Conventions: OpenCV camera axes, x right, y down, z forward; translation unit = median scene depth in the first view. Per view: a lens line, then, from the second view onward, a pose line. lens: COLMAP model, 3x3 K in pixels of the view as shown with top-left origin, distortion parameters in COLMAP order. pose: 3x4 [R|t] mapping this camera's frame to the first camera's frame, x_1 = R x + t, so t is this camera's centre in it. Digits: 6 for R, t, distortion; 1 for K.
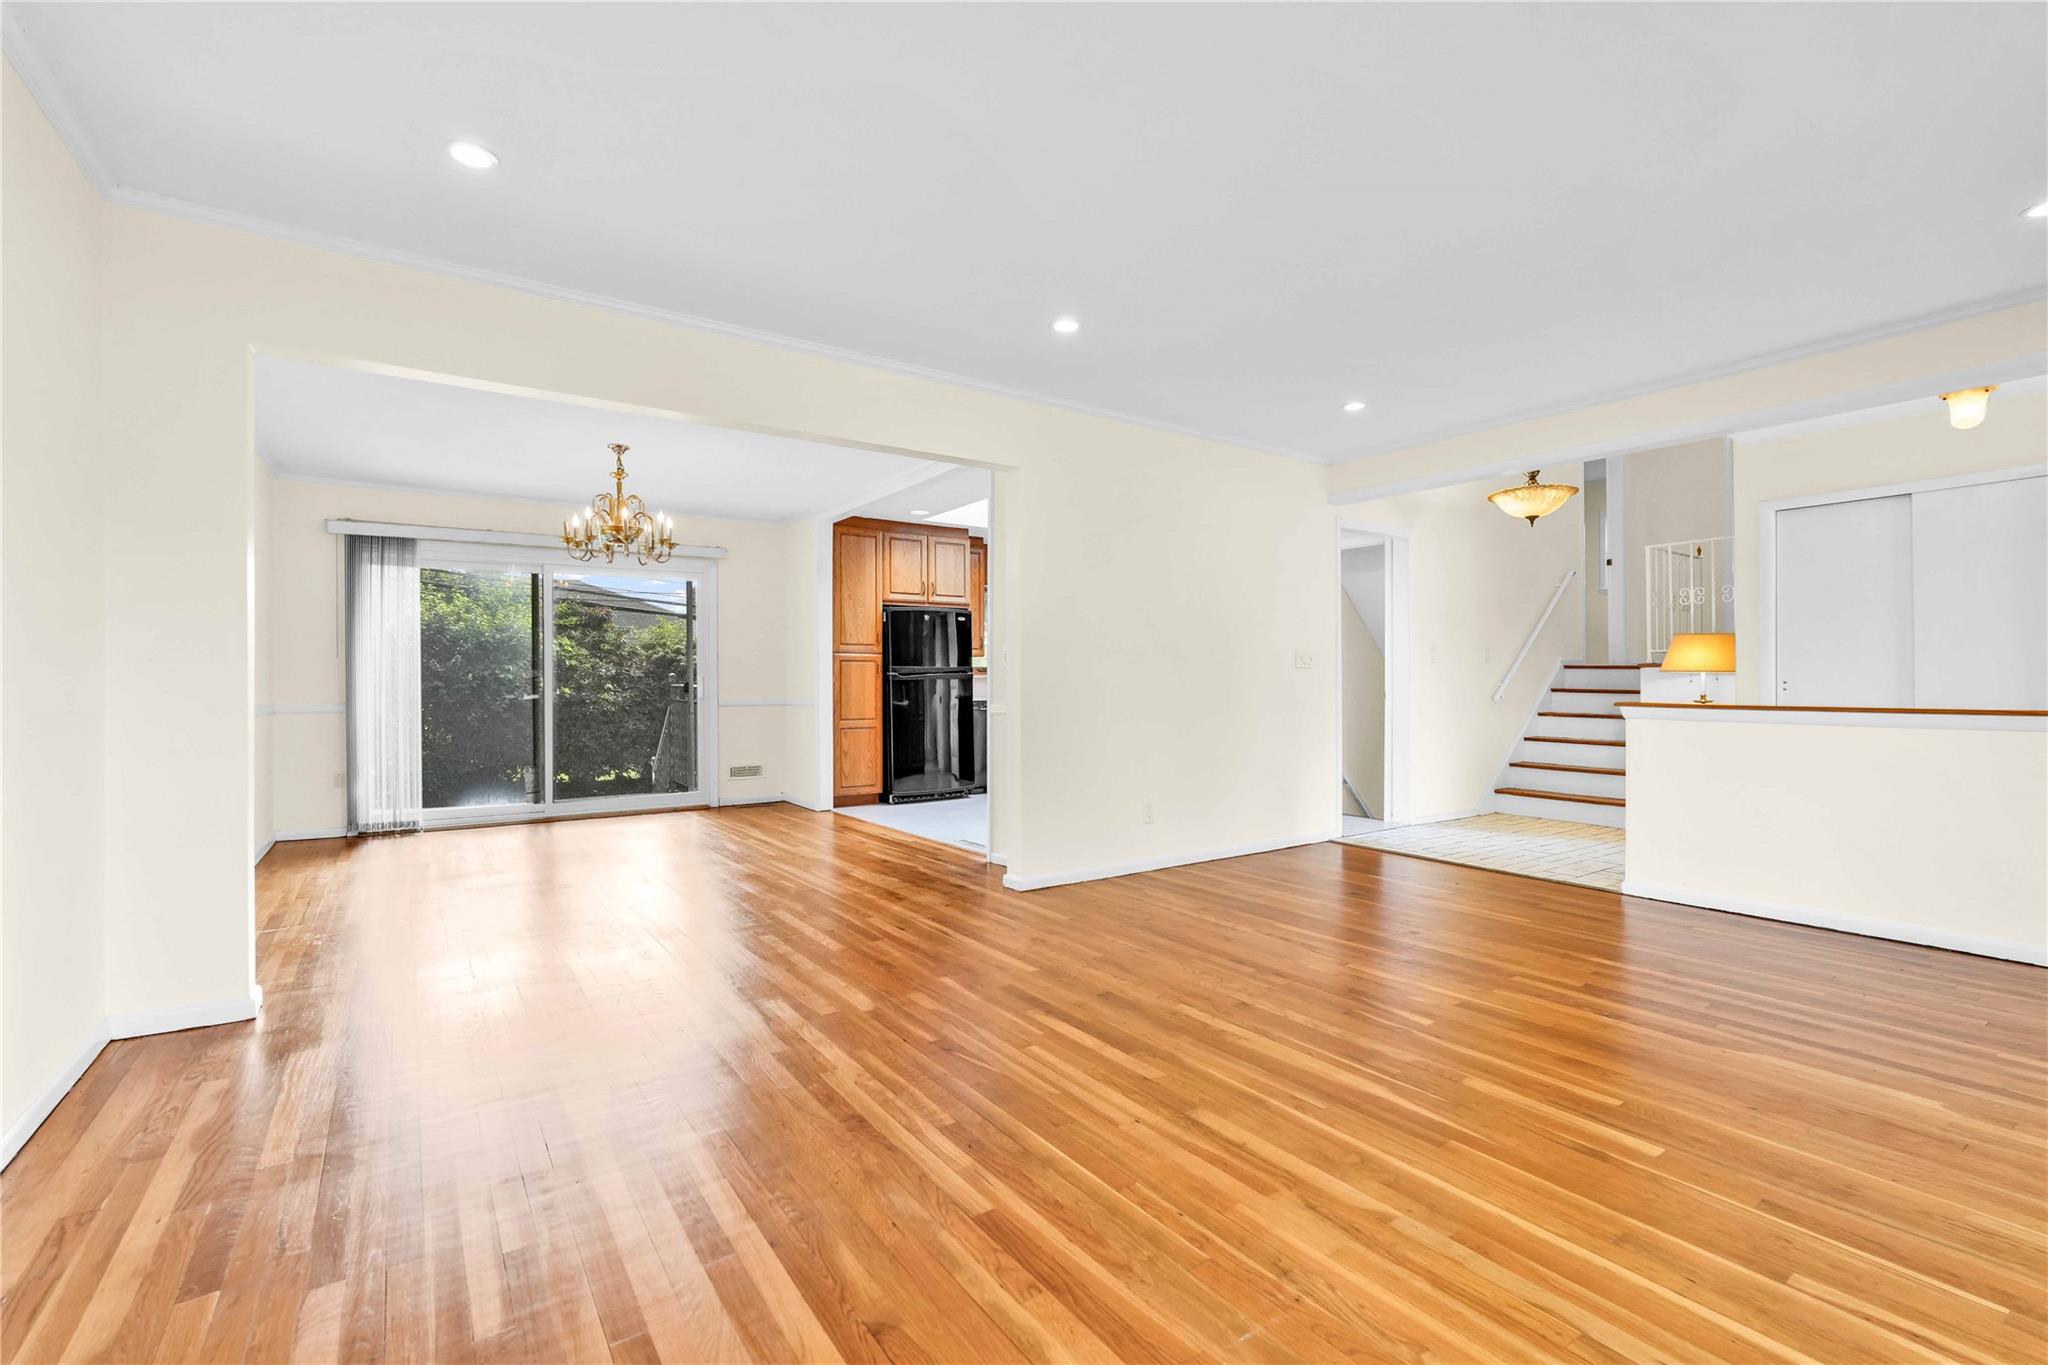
lens RADIAL K [[907.0, 0, 1024.9], [0, 907.0, 685.5], [0, 0, 1]] dist [-0.014642, 0.005388]
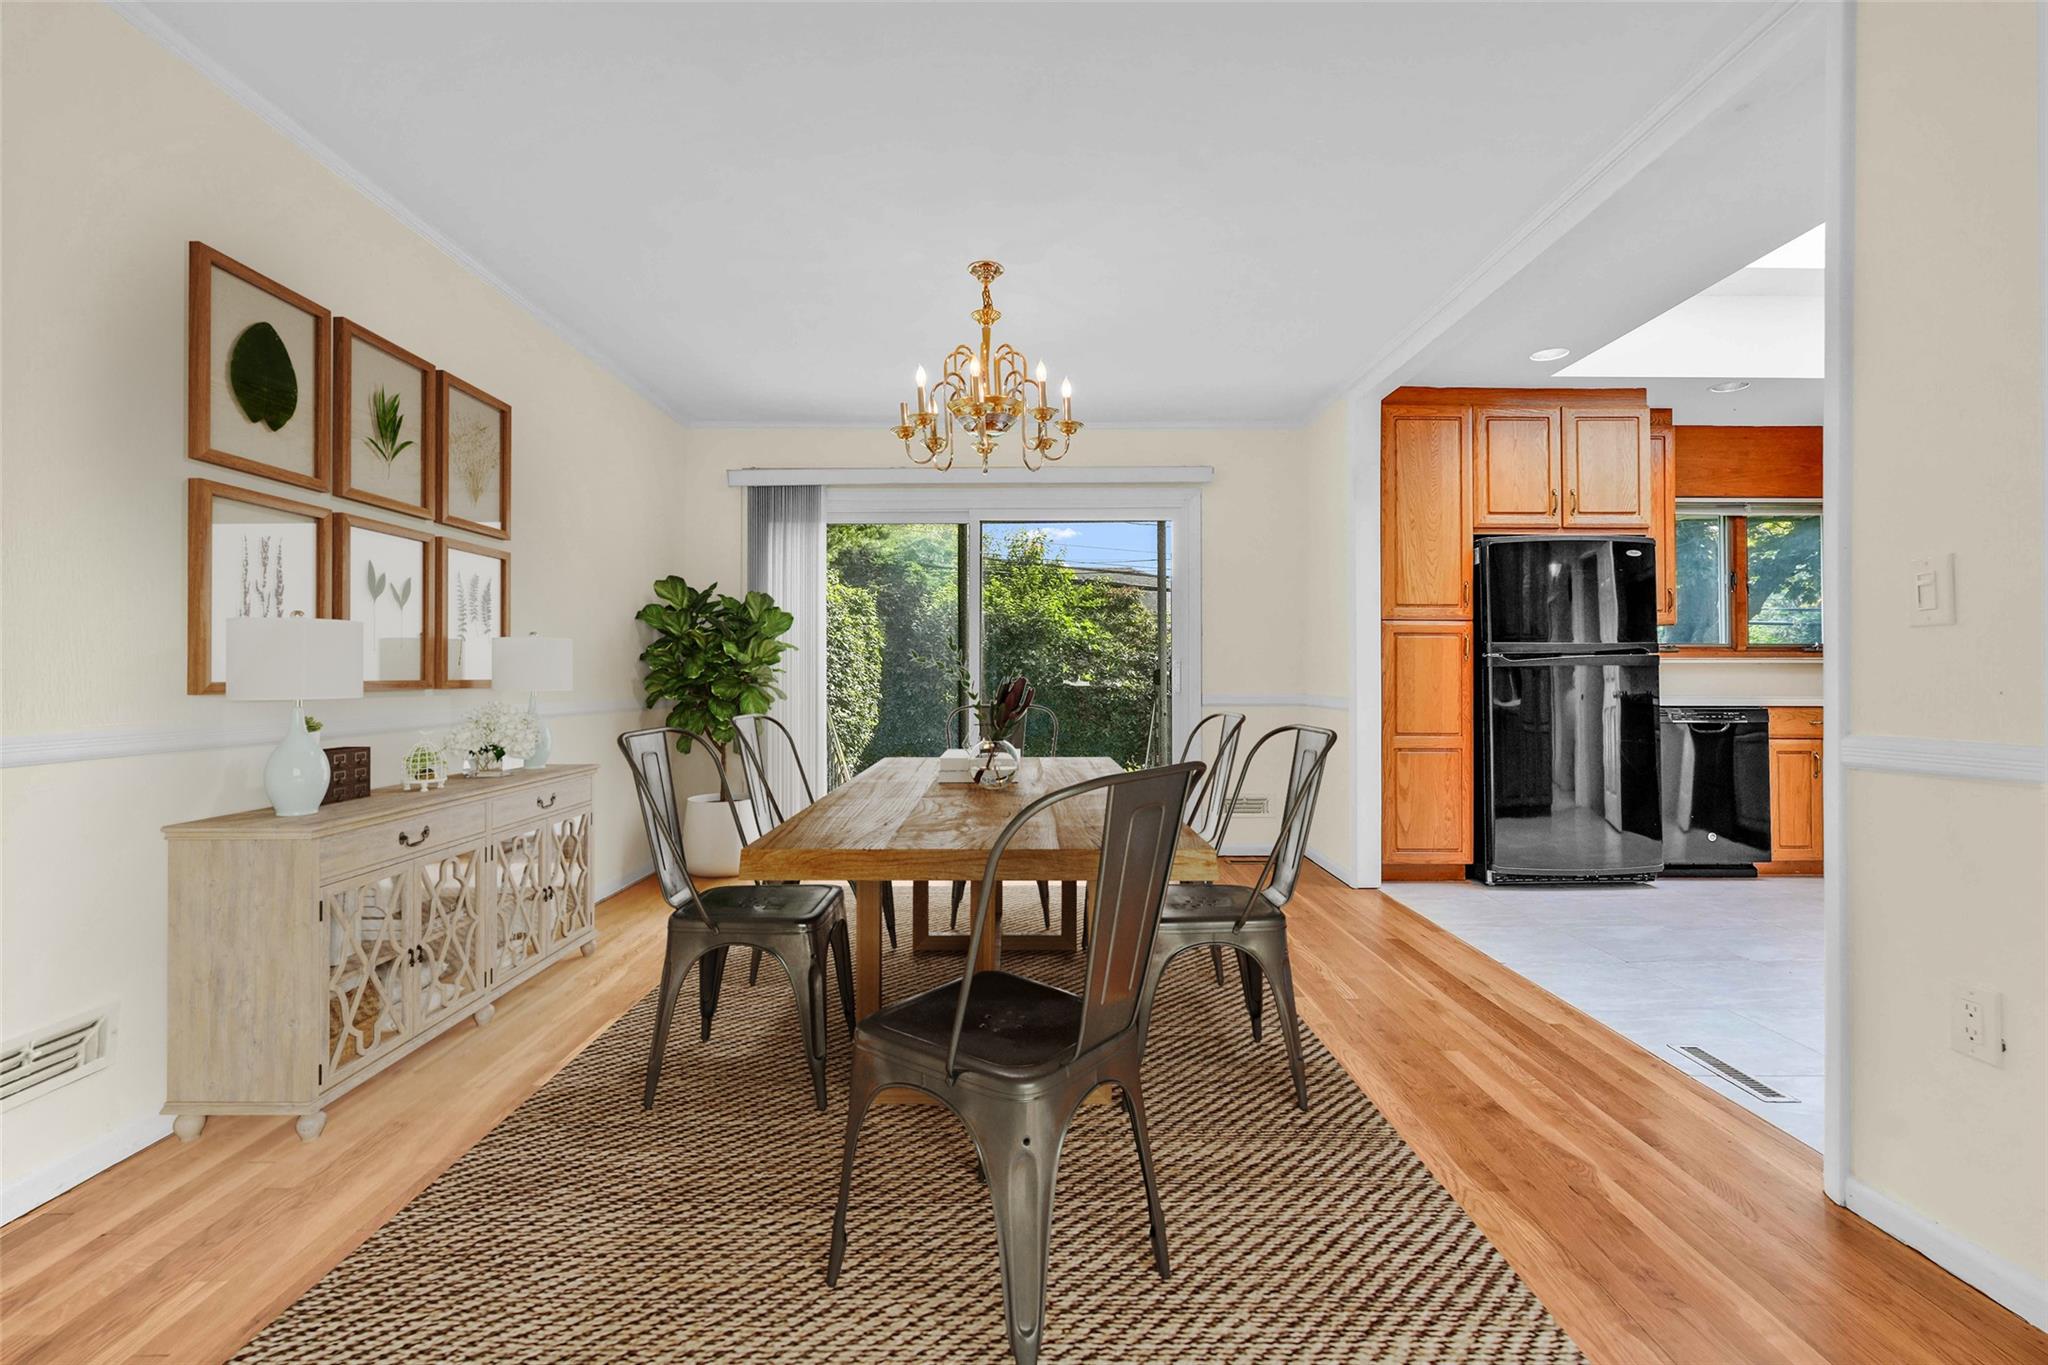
lens RADIAL K [[907.0, 0, 1015.1], [0, 907.0, 658.1], [0, 0, 1]] dist [-0.014642, 0.005388]
pose [[0.820102, -0.003009, -0.572210, -0.068358], [-0.005581, 0.999897, -0.013257, -0.002044], [0.572190, 0.014065, 0.820000, 0.370432]]
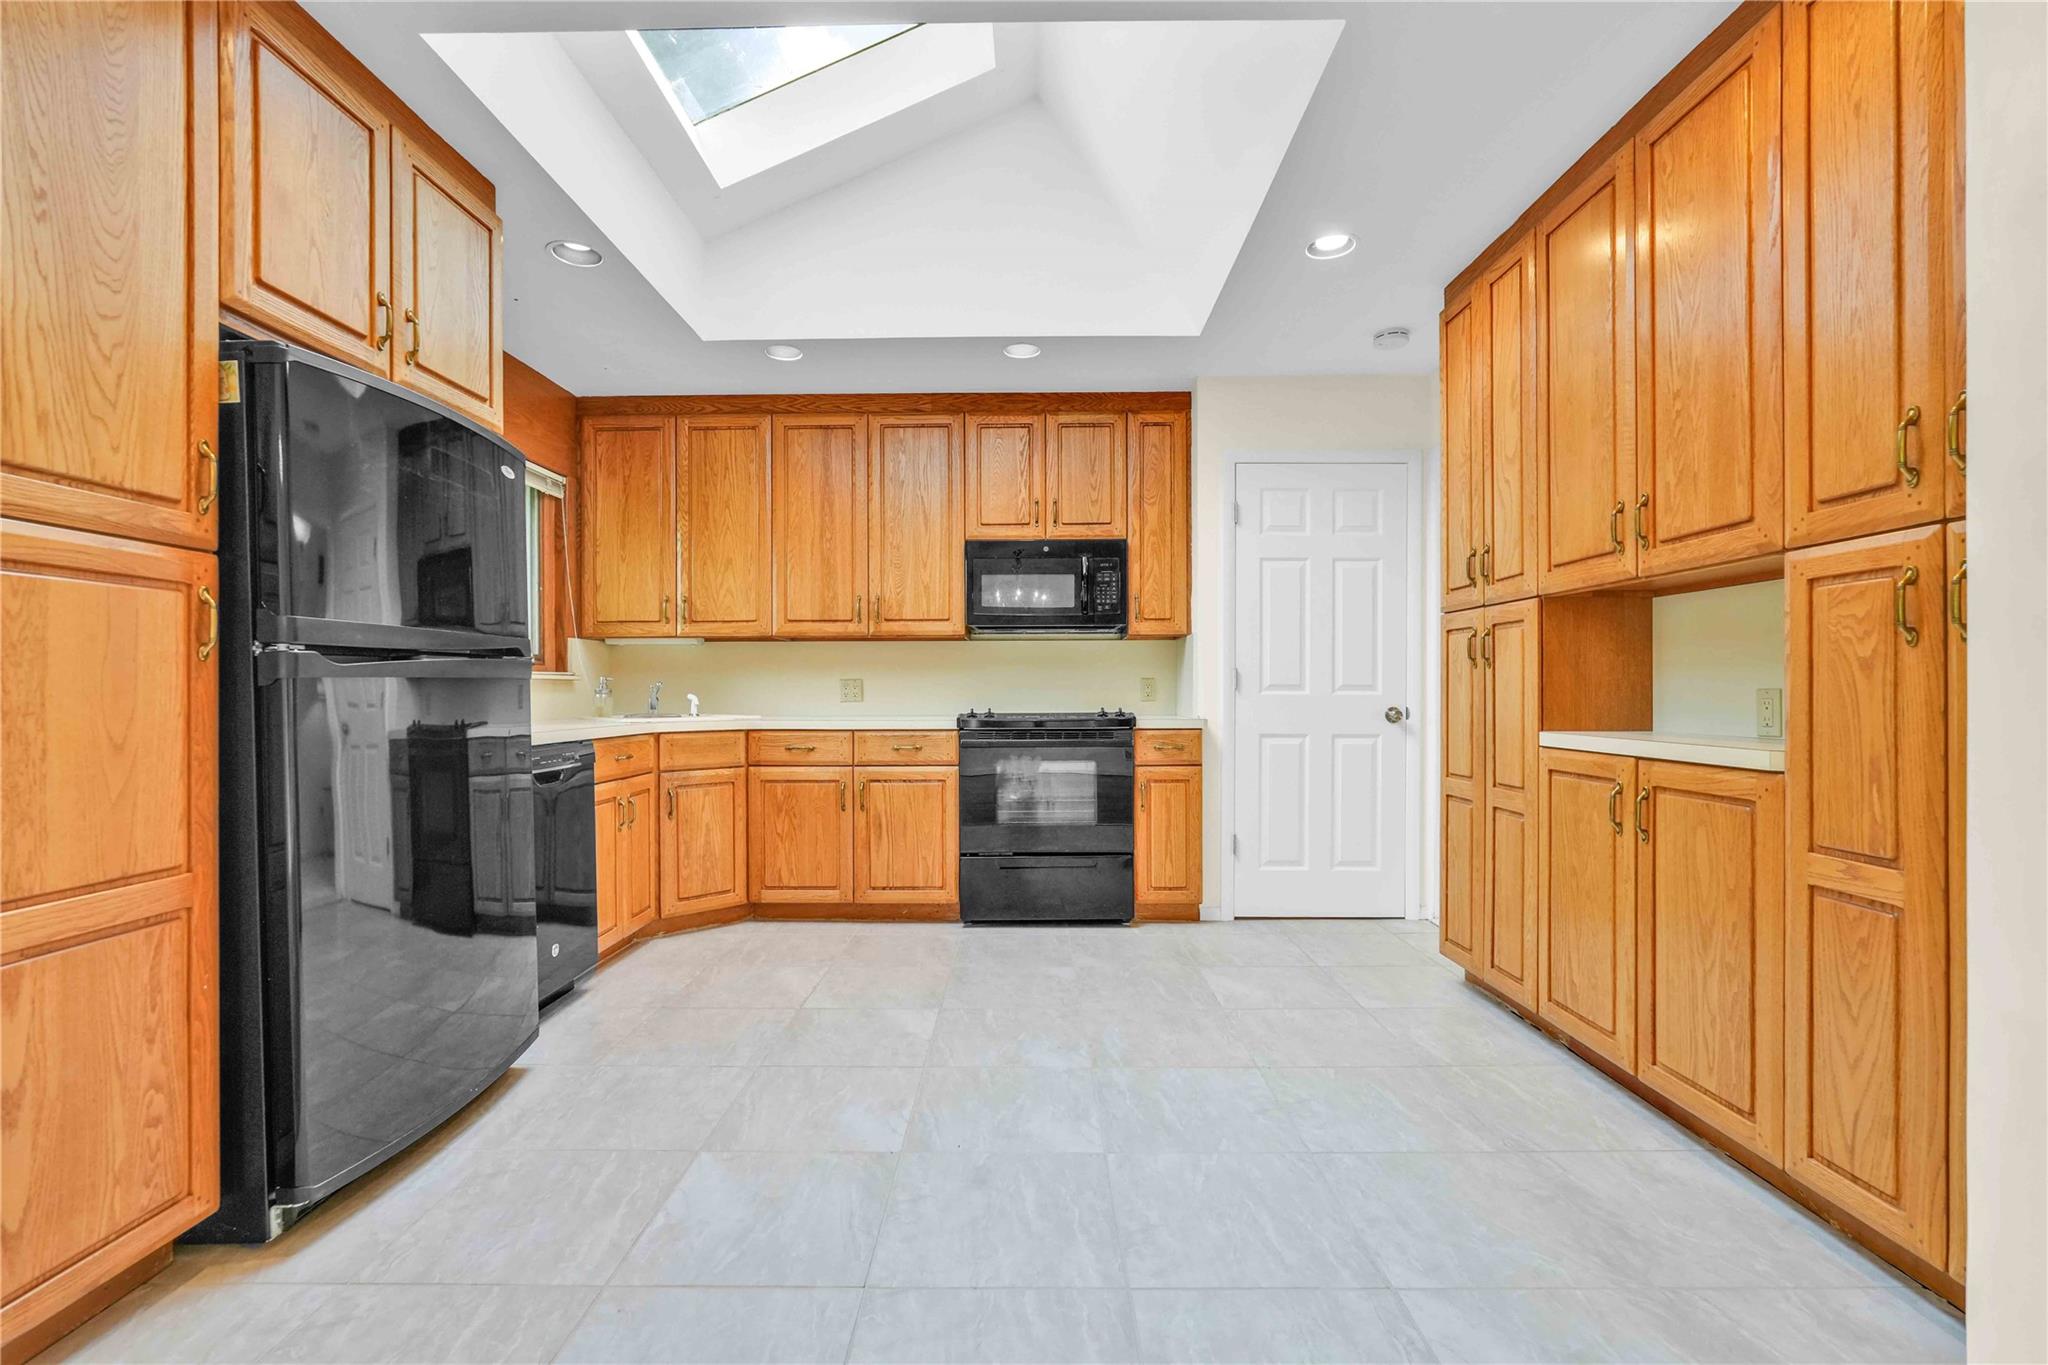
lens RADIAL K [[907.0, 0, 1020.3], [0, 907.0, 693.7], [0, 0, 1]] dist [-0.014642, 0.005388]
pose [[0.582961, -0.001477, 0.812499, -0.220201], [0.001105, 0.999999, 0.001026, -0.002276], [-0.812500, 0.000299, 0.582962, 0.731569]]
